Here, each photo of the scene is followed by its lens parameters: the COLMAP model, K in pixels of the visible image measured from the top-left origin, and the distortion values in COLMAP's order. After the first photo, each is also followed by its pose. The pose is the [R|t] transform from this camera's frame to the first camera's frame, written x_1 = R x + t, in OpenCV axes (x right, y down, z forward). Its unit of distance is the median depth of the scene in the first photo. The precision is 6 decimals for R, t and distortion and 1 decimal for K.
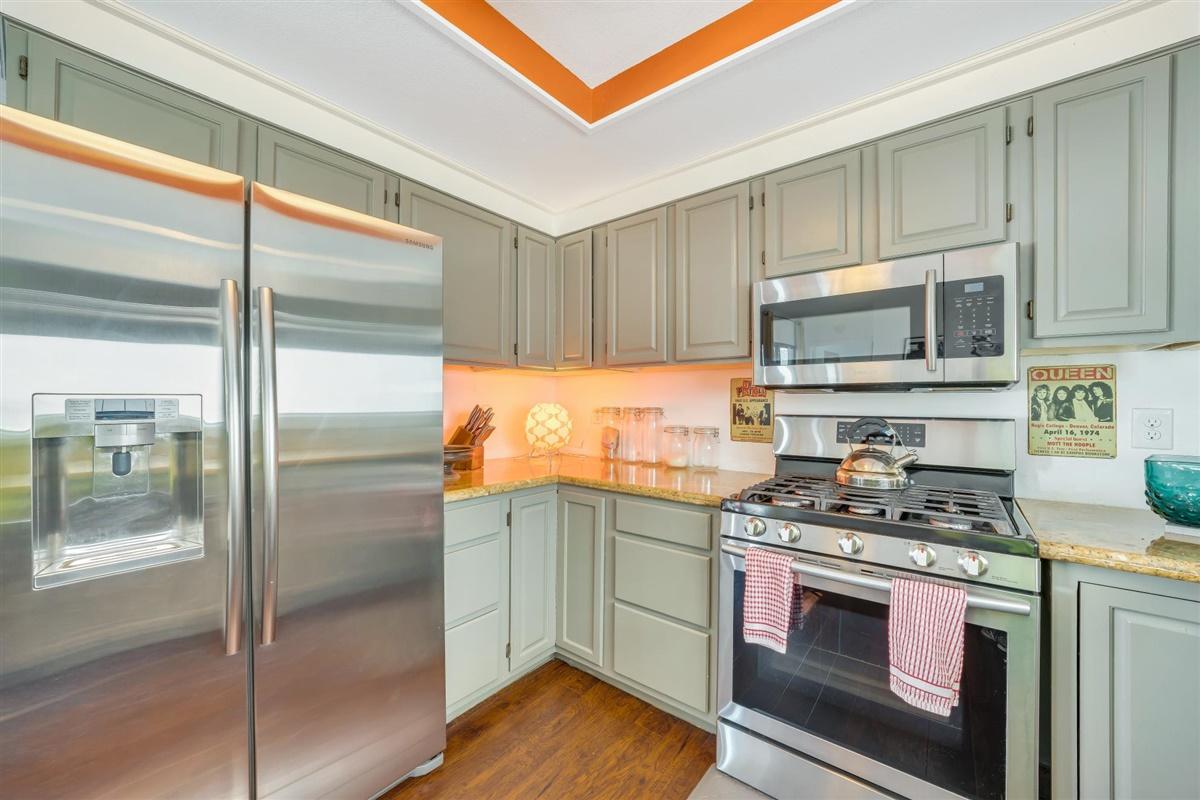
lens RADIAL K [[442.8, 0, 600.0], [0, 442.8, 400.0], [0, 0, 1]] dist [-0.015811, -0.000080]
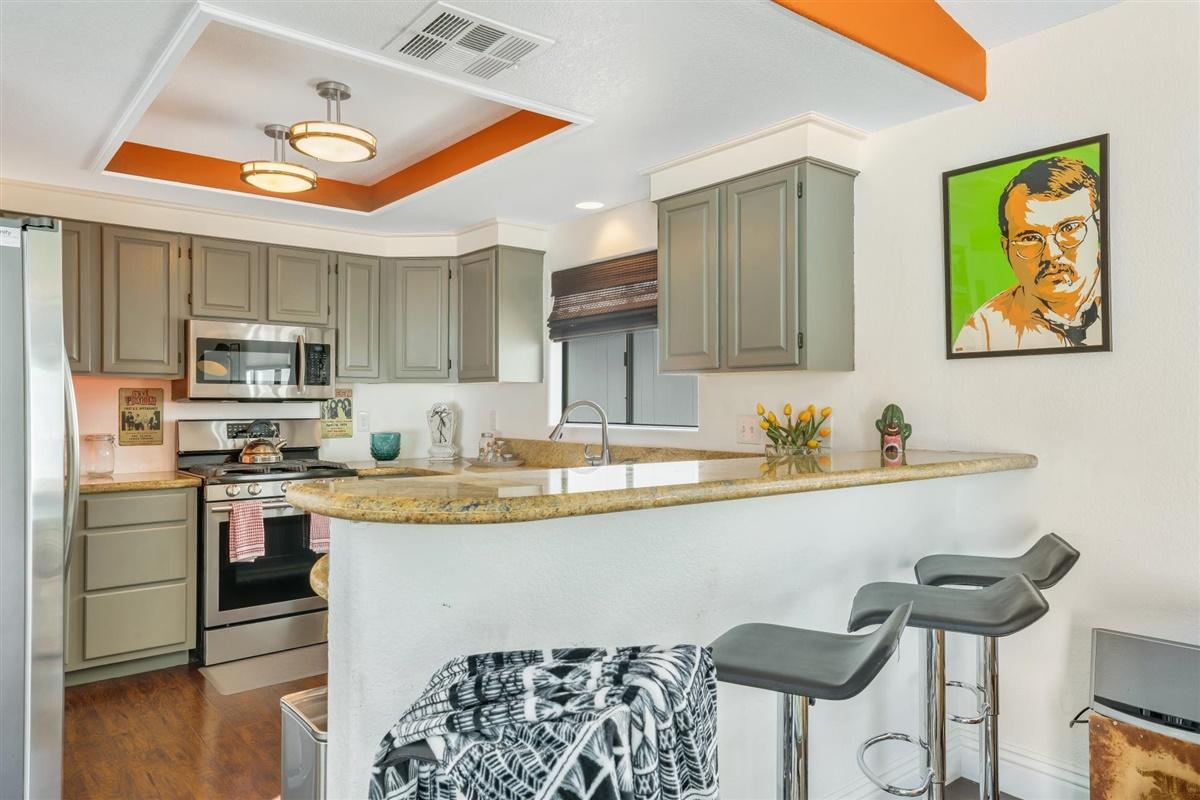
lens RADIAL K [[647.7, 0, 594.7], [0, 647.7, 402.3], [0, 0, 1]] dist [-0.004073, -0.000817]
pose [[0.160709, 0.002401, 0.986999, -1.468033], [-0.003454, 0.999992, -0.001871, -0.020567], [-0.986996, -0.003109, 0.160716, -0.539273]]
